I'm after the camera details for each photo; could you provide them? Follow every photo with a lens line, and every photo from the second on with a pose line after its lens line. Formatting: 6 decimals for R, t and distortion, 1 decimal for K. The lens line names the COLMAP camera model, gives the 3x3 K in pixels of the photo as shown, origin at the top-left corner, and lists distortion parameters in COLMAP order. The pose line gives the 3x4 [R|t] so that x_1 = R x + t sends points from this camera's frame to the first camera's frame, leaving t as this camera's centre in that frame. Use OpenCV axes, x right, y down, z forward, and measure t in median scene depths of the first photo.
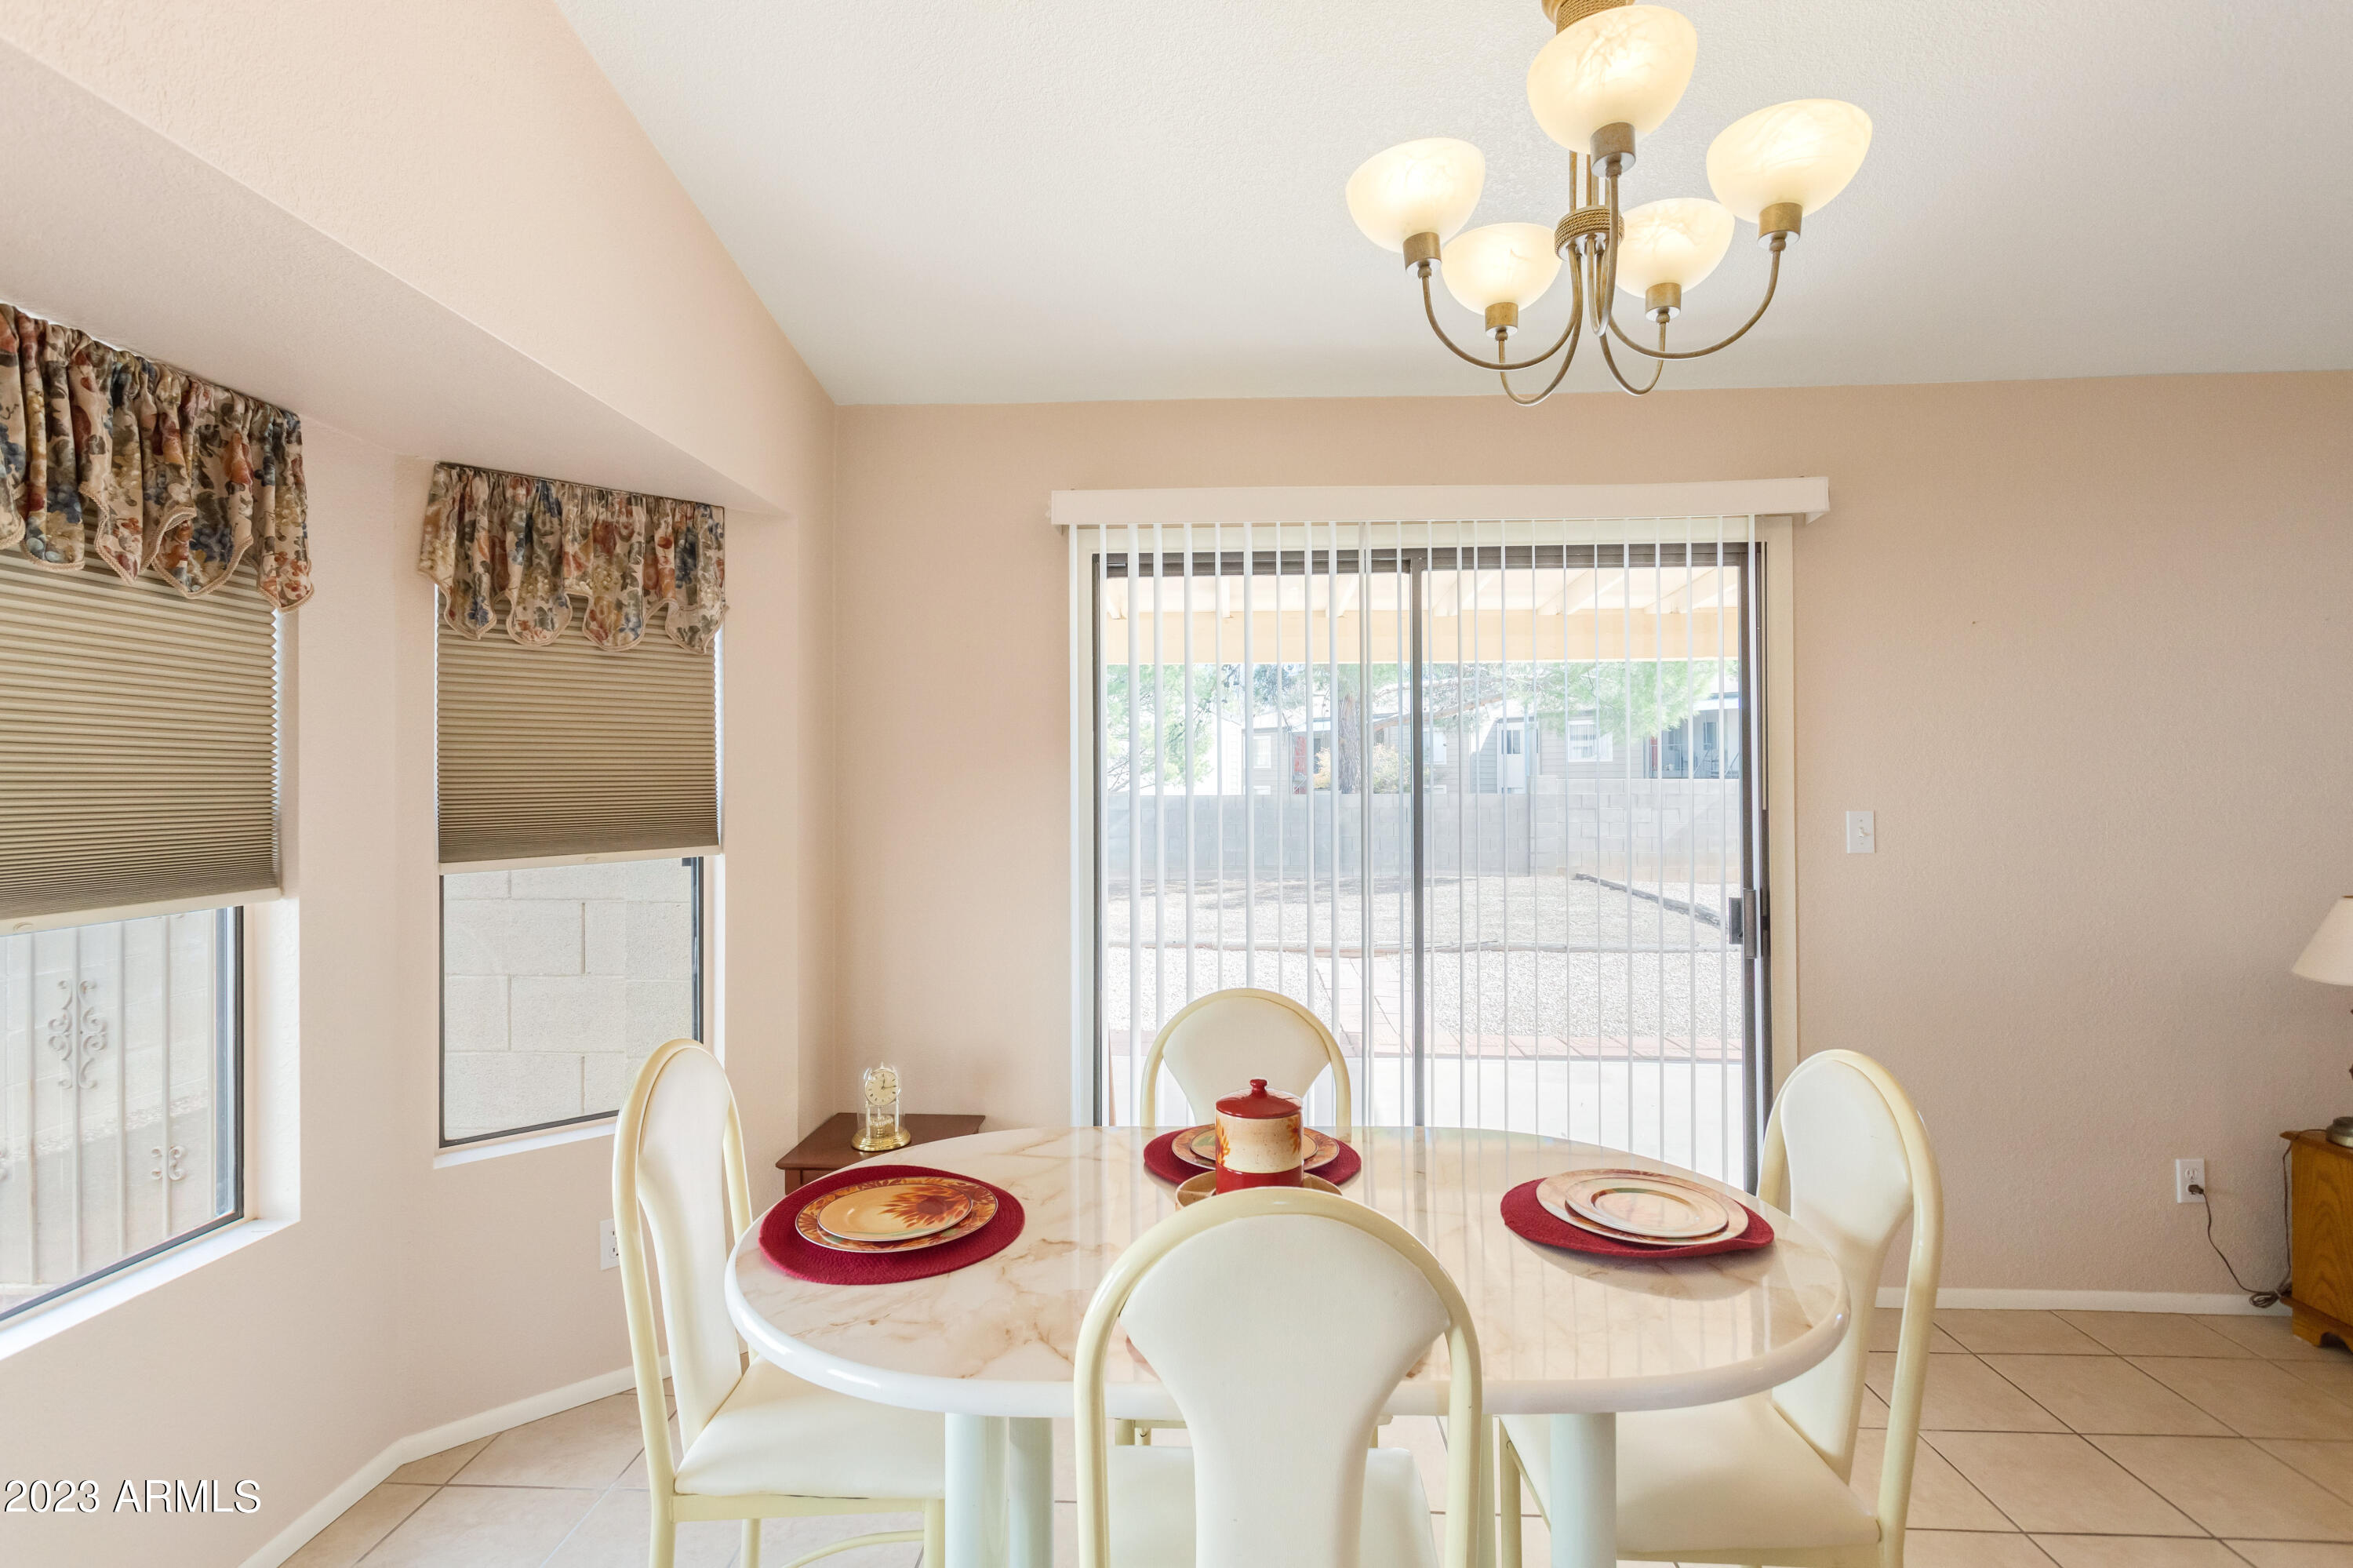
lens RADIAL K [[1147.3, 0, 1176.5], [0, 1147.3, 784.0], [0, 0, 1]] dist [-0.033744, 0.000202]
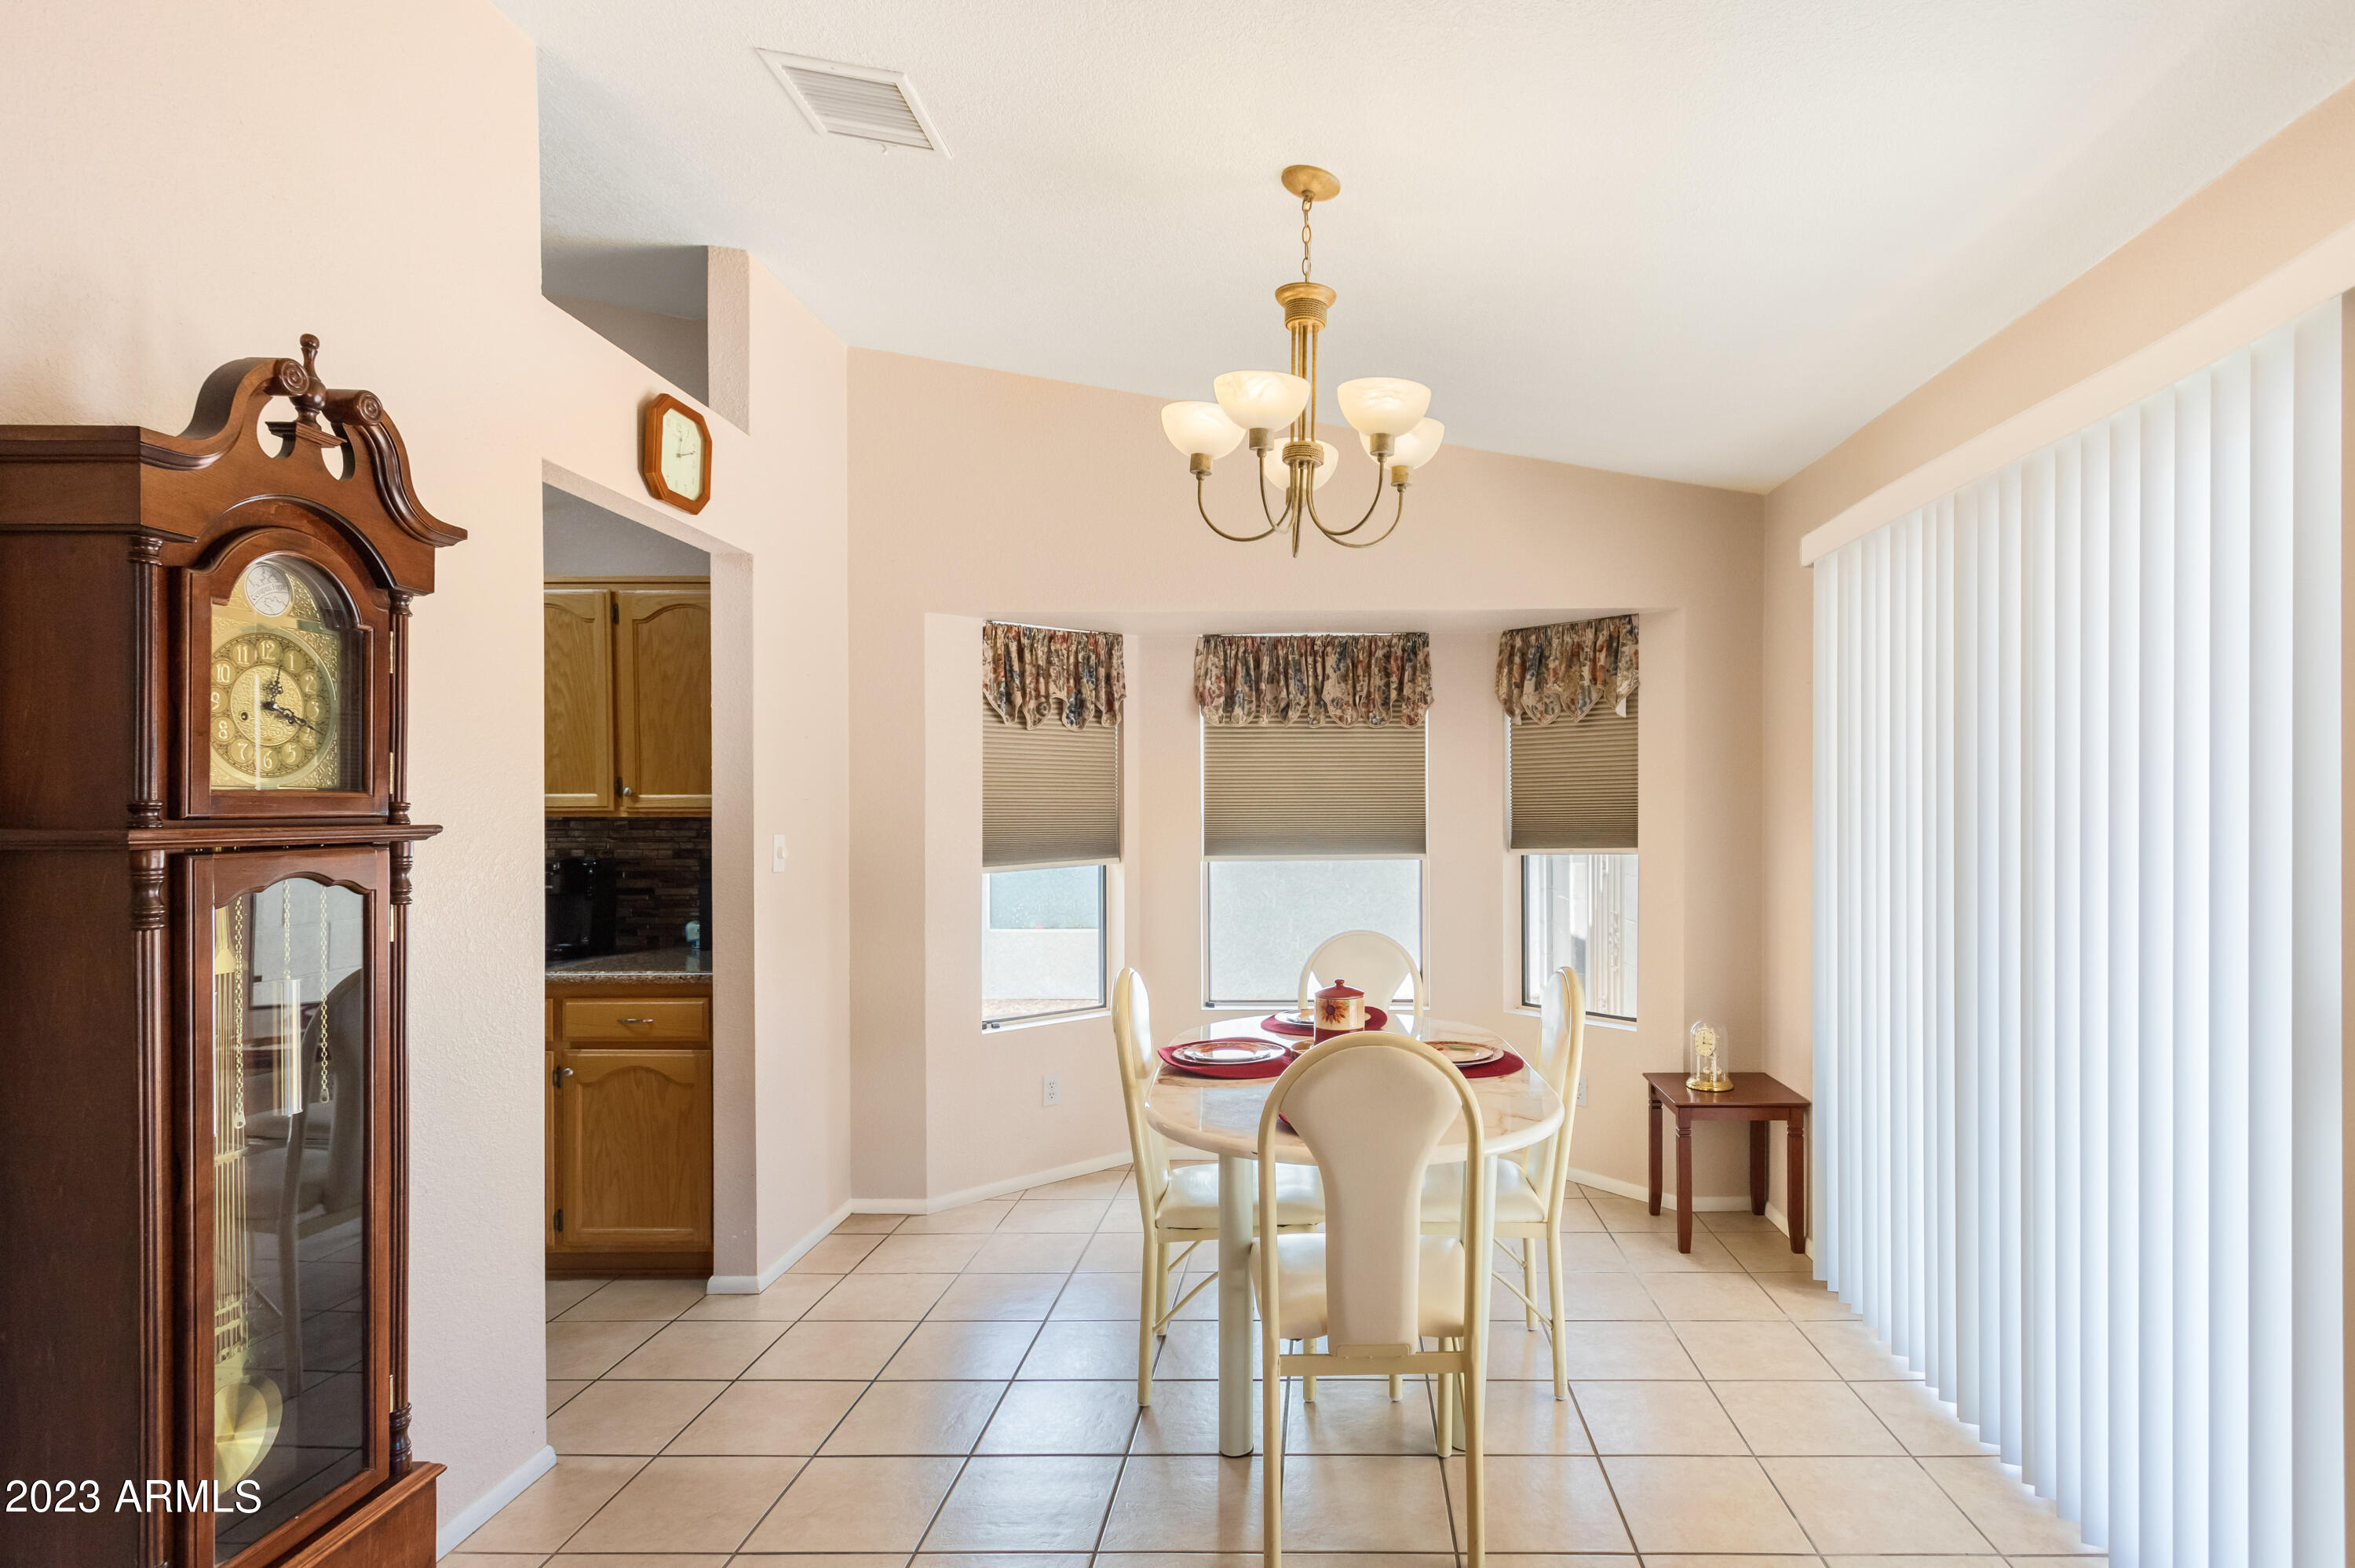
lens RADIAL K [[1148.0, 0, 1177.5], [0, 1148.0, 784.0], [0, 0, 1]] dist [-0.033744, 0.000202]
pose [[-0.096913, -0.013967, -0.995195, 1.229362], [0.001984, 0.999897, -0.014226, -0.008404], [0.995291, -0.003353, -0.096876, 0.624887]]
